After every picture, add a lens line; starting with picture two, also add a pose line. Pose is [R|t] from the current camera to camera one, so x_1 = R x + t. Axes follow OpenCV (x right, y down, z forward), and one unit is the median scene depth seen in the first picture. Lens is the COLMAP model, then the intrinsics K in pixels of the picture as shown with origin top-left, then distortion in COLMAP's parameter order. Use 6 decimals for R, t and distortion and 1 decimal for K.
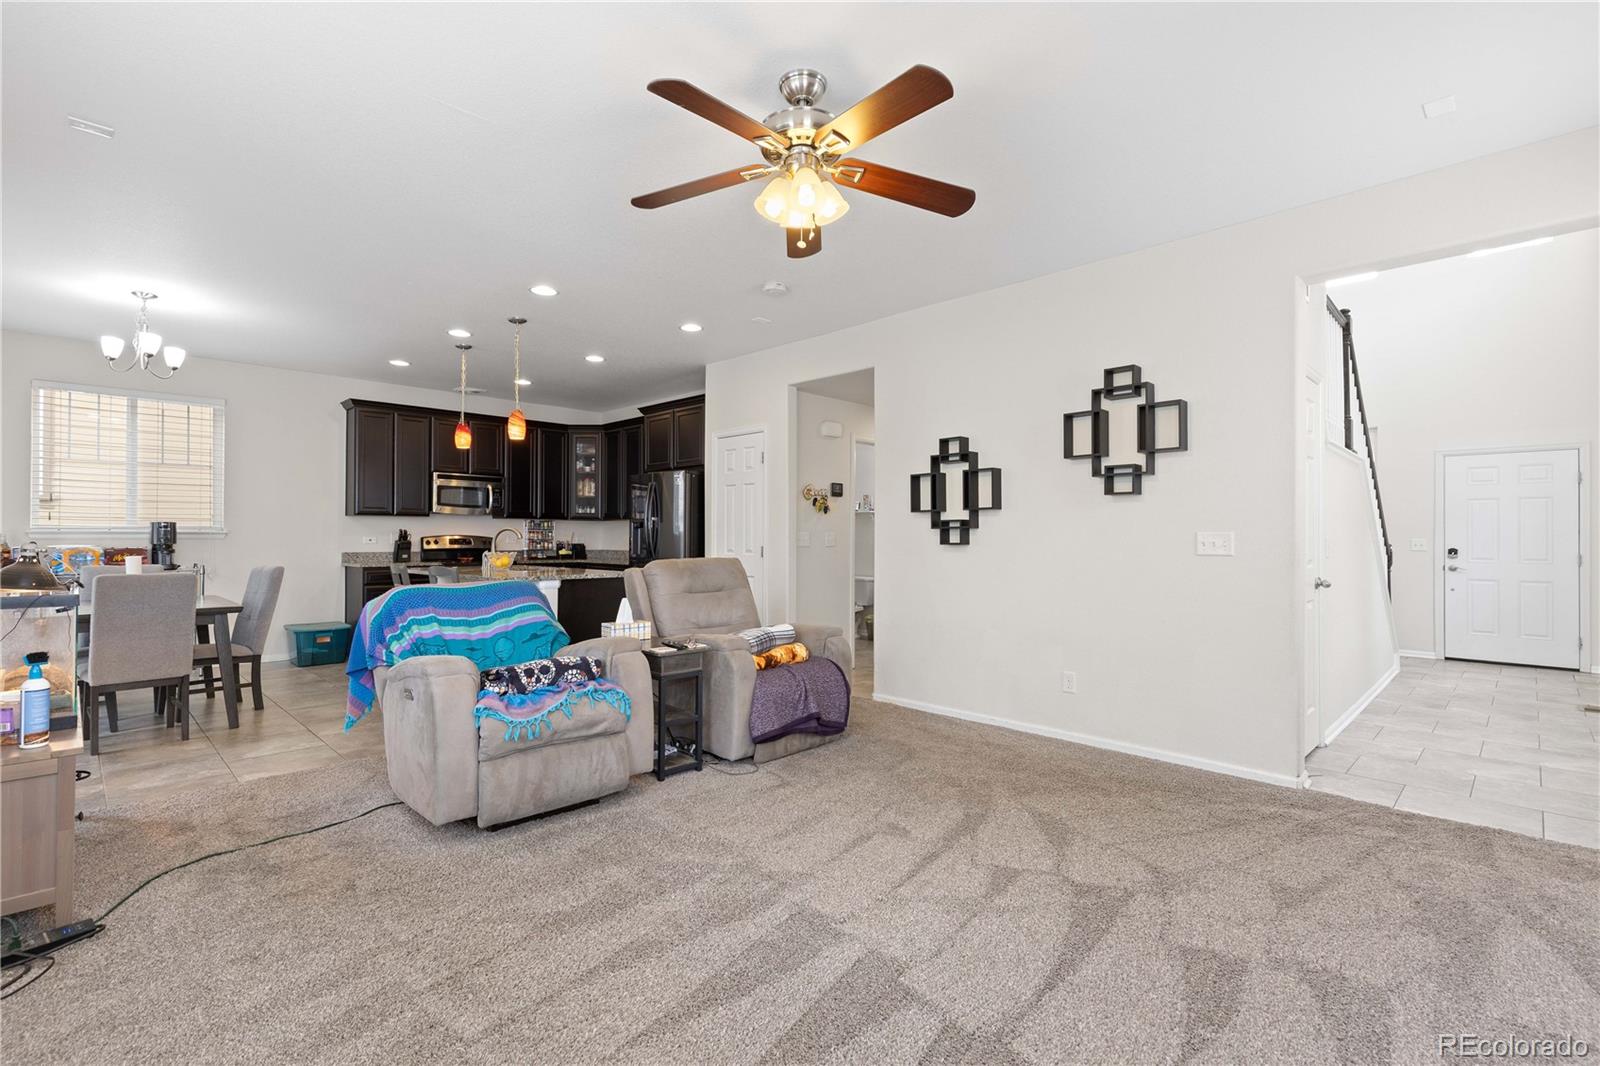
lens RADIAL K [[736.8, 0, 793.6], [0, 736.8, 528.8], [0, 0, 1]] dist [0.000572, 0.001616]
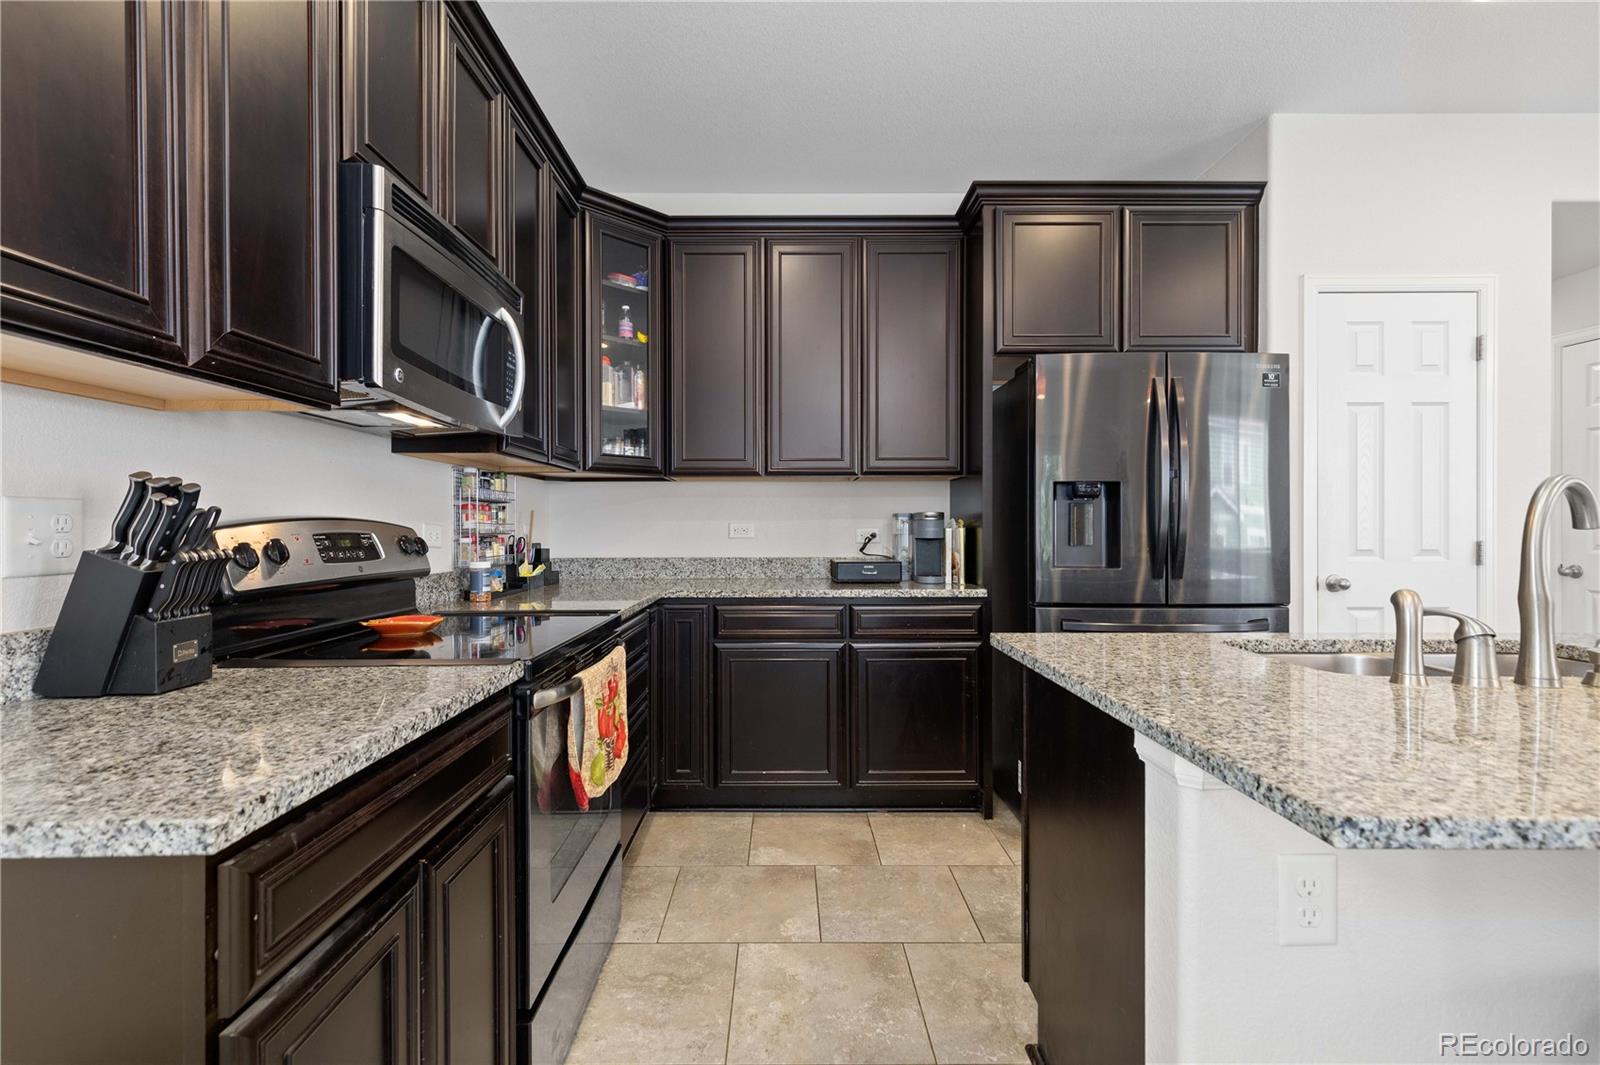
lens RADIAL K [[736.8, 0, 792.8], [0, 736.8, 528.2], [0, 0, 1]] dist [0.000572, 0.001616]
pose [[0.699591, -0.007647, 0.714503, -0.547940], [-0.005380, 0.999858, 0.015968, 0.008316], [-0.714524, -0.015015, 0.699450, 0.800712]]
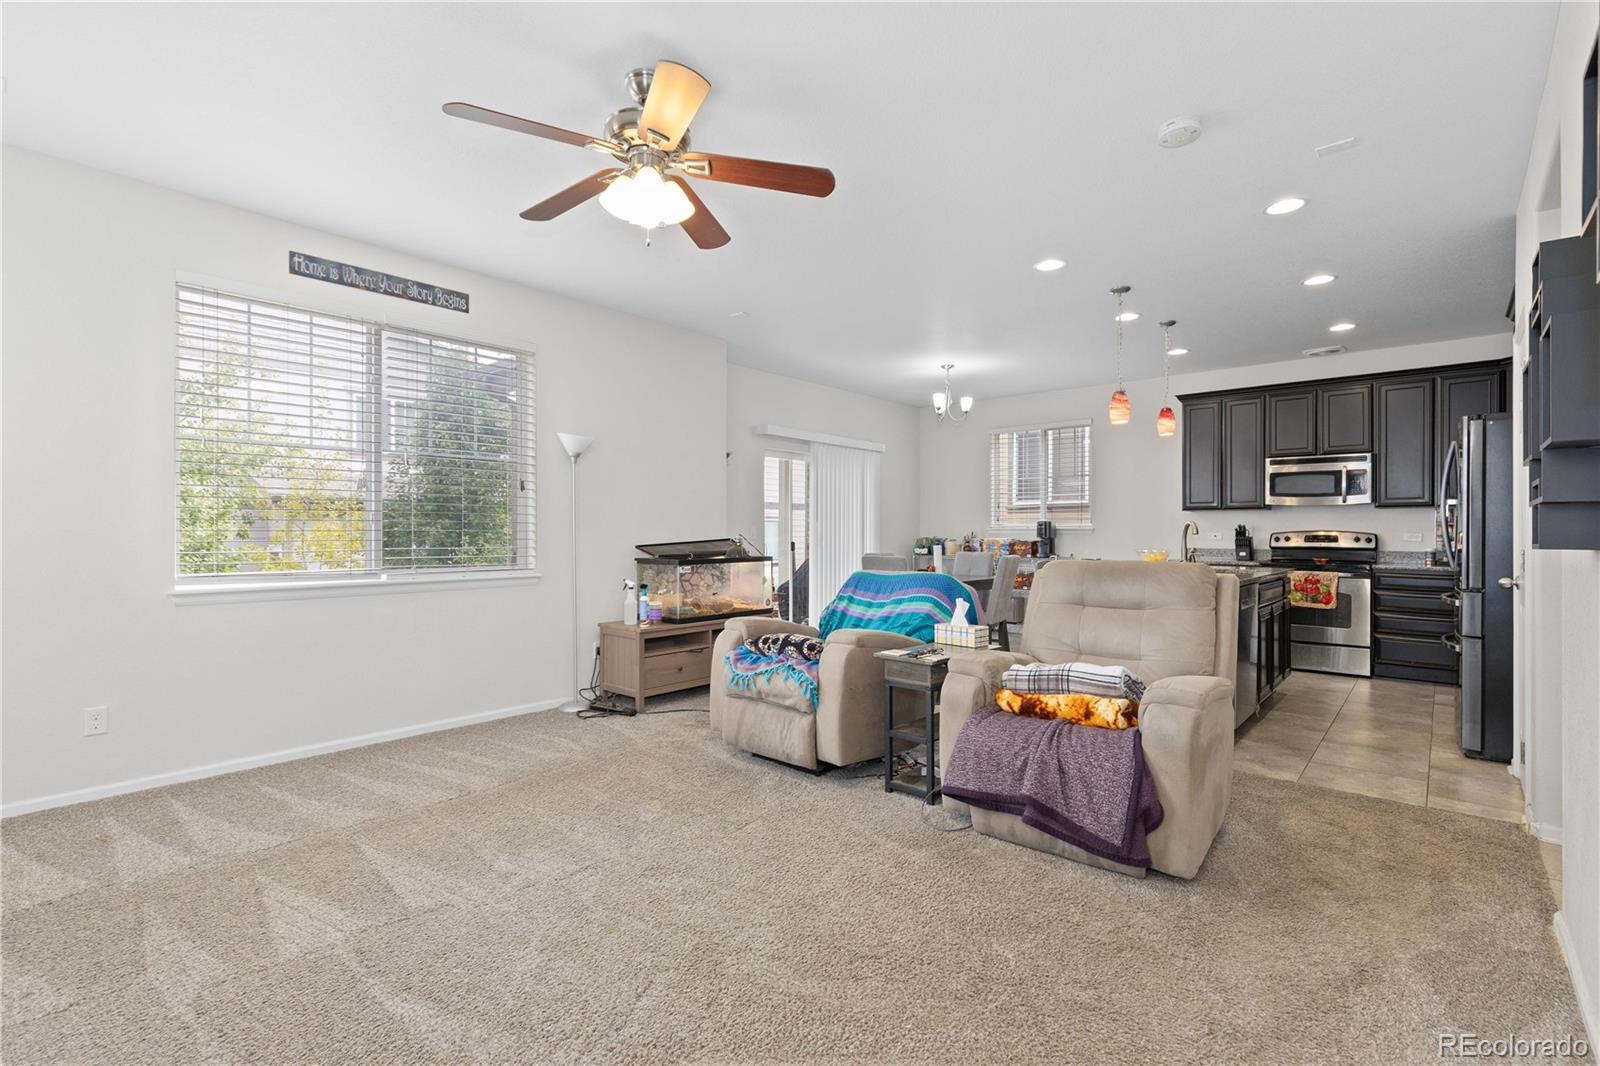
lens RADIAL K [[736.8, 0, 772.2], [0, 736.8, 531.5], [0, 0, 1]] dist [0.000572, 0.001616]
pose [[0.066041, 0.003052, -0.997812, 0.340222], [0.004947, 0.999982, 0.003386, 0.003692], [0.997805, -0.005160, 0.066025, 0.363207]]
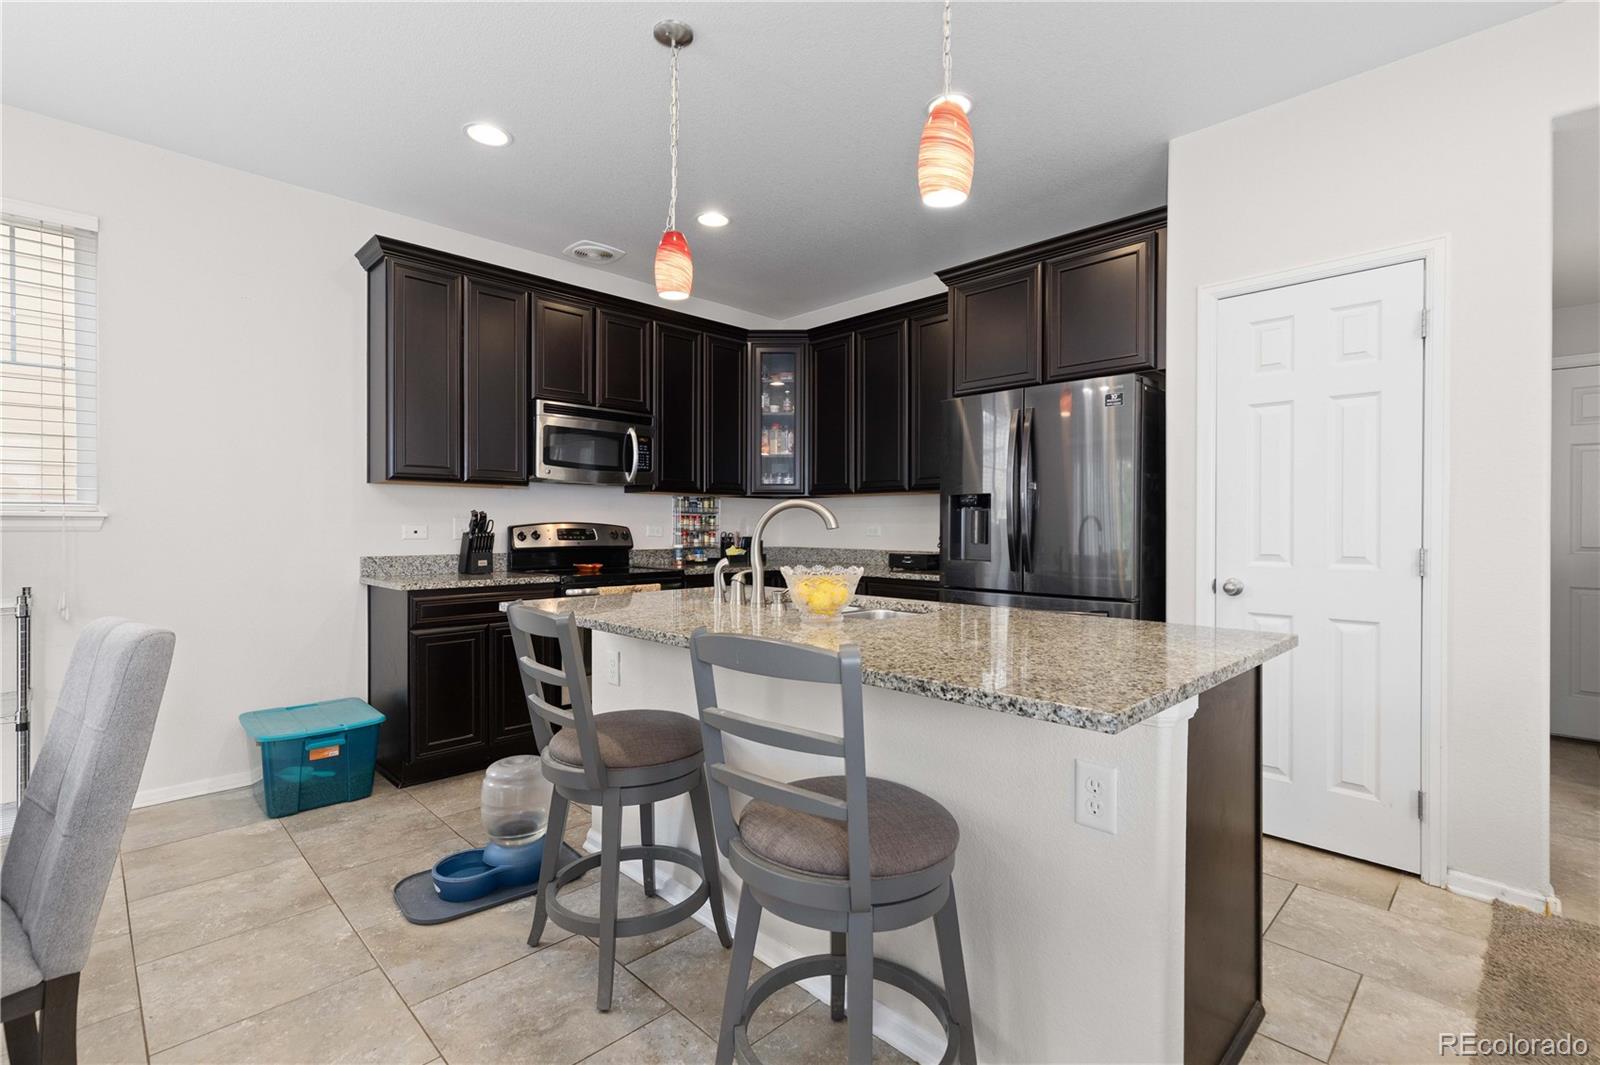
lens RADIAL K [[736.8, 0, 798.1], [0, 736.8, 527.1], [0, 0, 1]] dist [0.000572, 0.001616]
pose [[0.999998, -0.000437, -0.001881, -0.305542], [0.000461, 0.999922, 0.012494, 0.005711], [0.001875, -0.012495, 0.999920, 0.485354]]
